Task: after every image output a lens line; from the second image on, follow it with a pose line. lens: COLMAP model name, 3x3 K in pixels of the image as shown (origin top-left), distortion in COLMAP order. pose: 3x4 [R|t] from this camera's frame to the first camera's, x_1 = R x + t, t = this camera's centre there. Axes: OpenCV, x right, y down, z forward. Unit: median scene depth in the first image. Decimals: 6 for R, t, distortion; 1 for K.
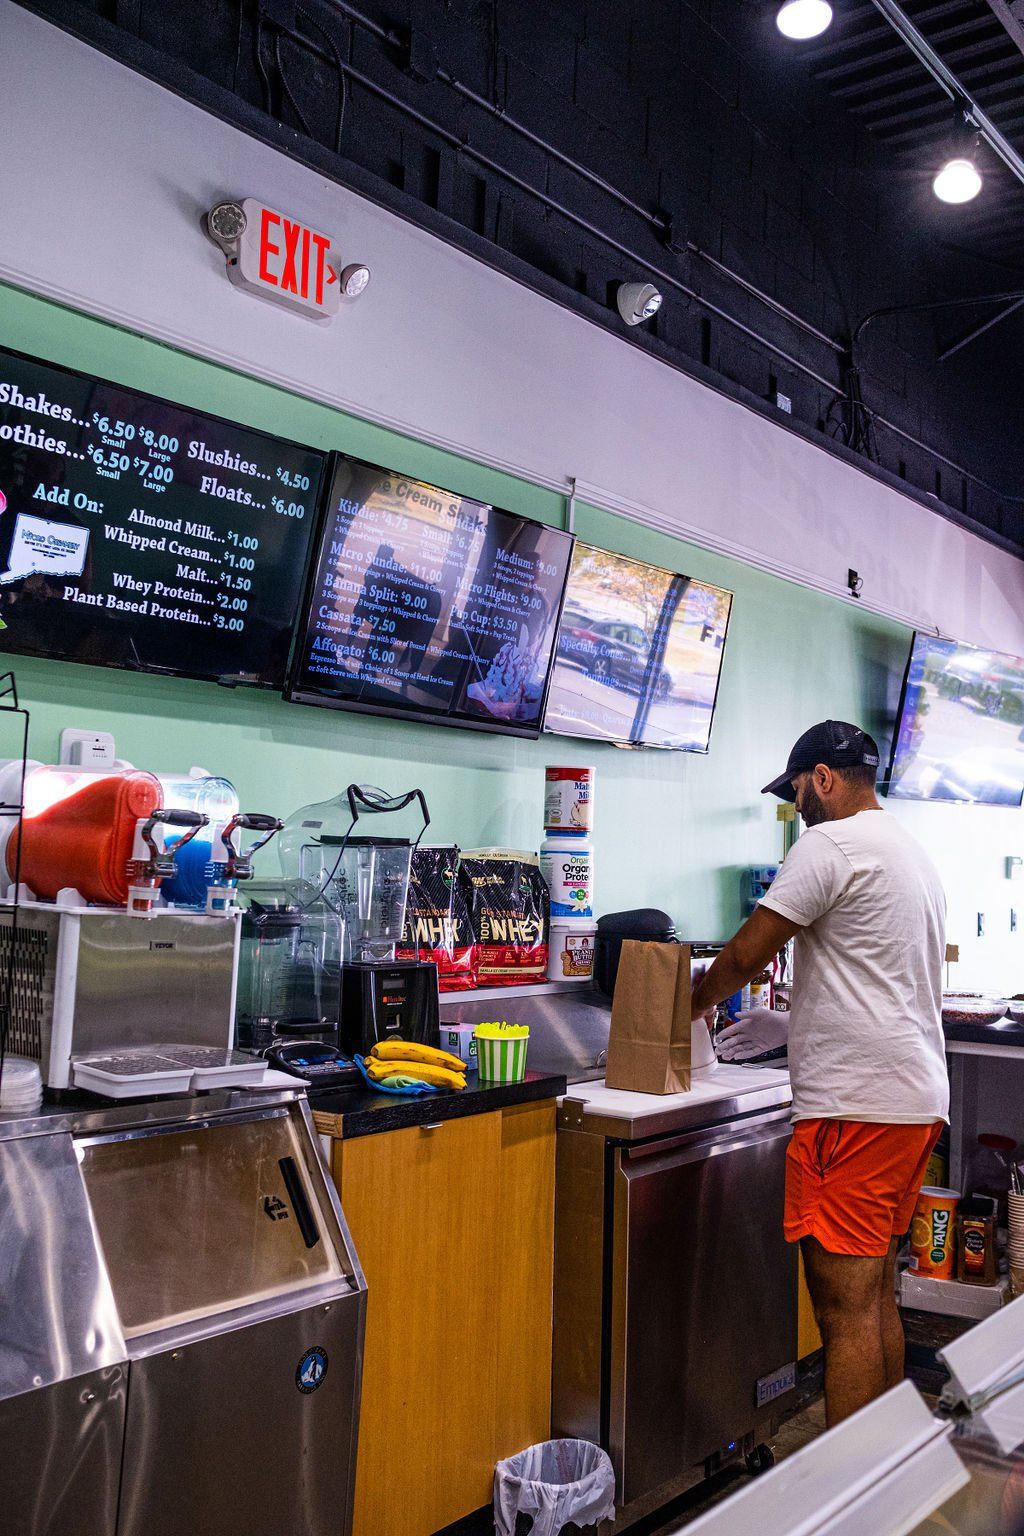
lens RADIAL K [[1452.5, 0, 518.6], [0, 1452.5, 777.4], [0, 0, 1]] dist [-0.075100, 0.198411]
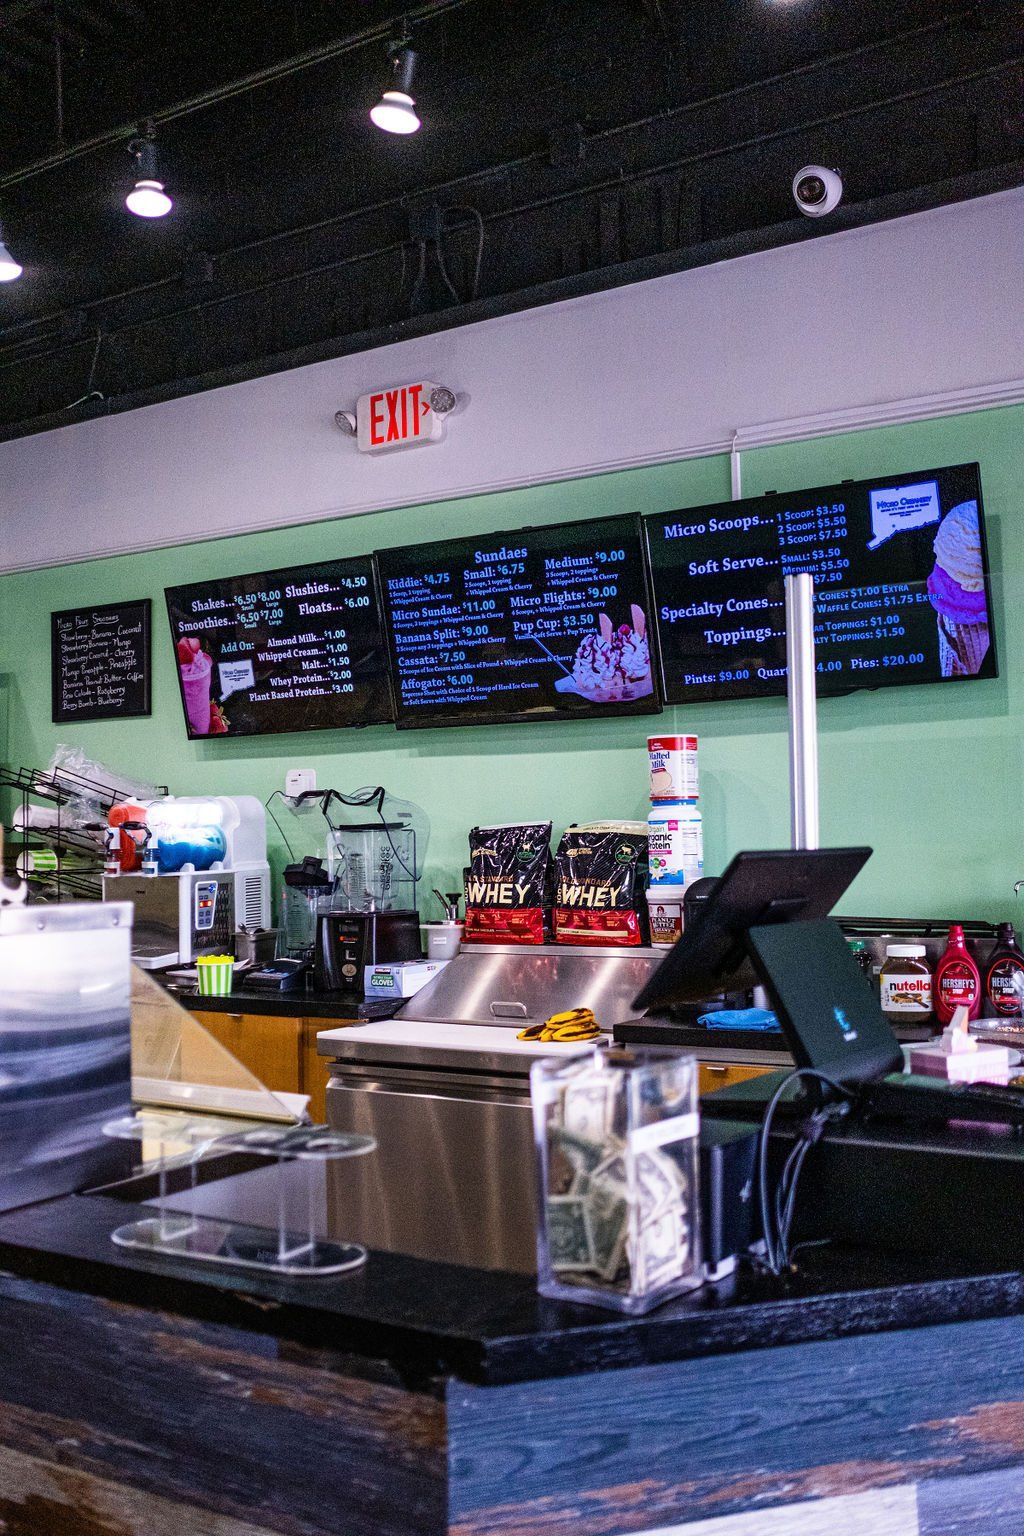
lens RADIAL K [[1482.1, 0, 536.9], [0, 1482.1, 761.3], [0, 0, 1]] dist [-0.082065, 0.223564]
pose [[0.089742, -0.079726, -0.992769, 1.473274], [0.083868, 0.993855, -0.072232, 0.108068], [0.992428, -0.076779, 0.095877, 1.134850]]
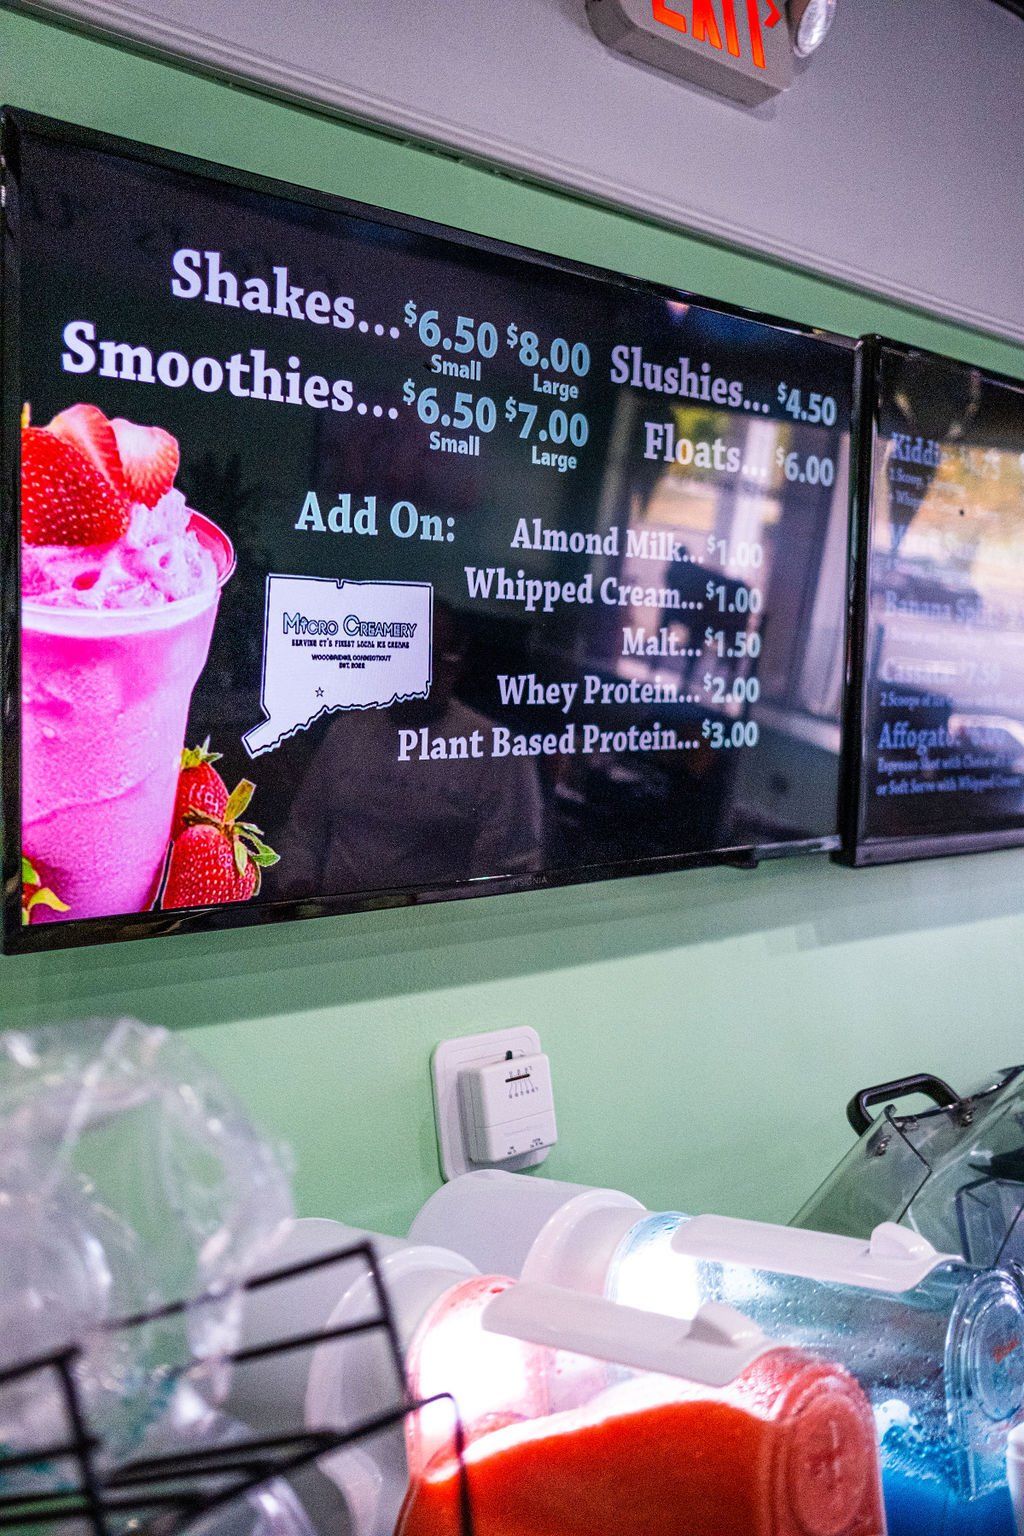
lens RADIAL K [[1482.1, 0, 536.9], [0, 1482.1, 761.3], [0, 0, 1]] dist [-0.082065, 0.223564]
pose [[0.975804, -0.153695, -0.155513, -0.204518], [0.151690, 0.988118, -0.024754, -0.103714], [0.157470, 0.000565, 0.987524, 0.570205]]
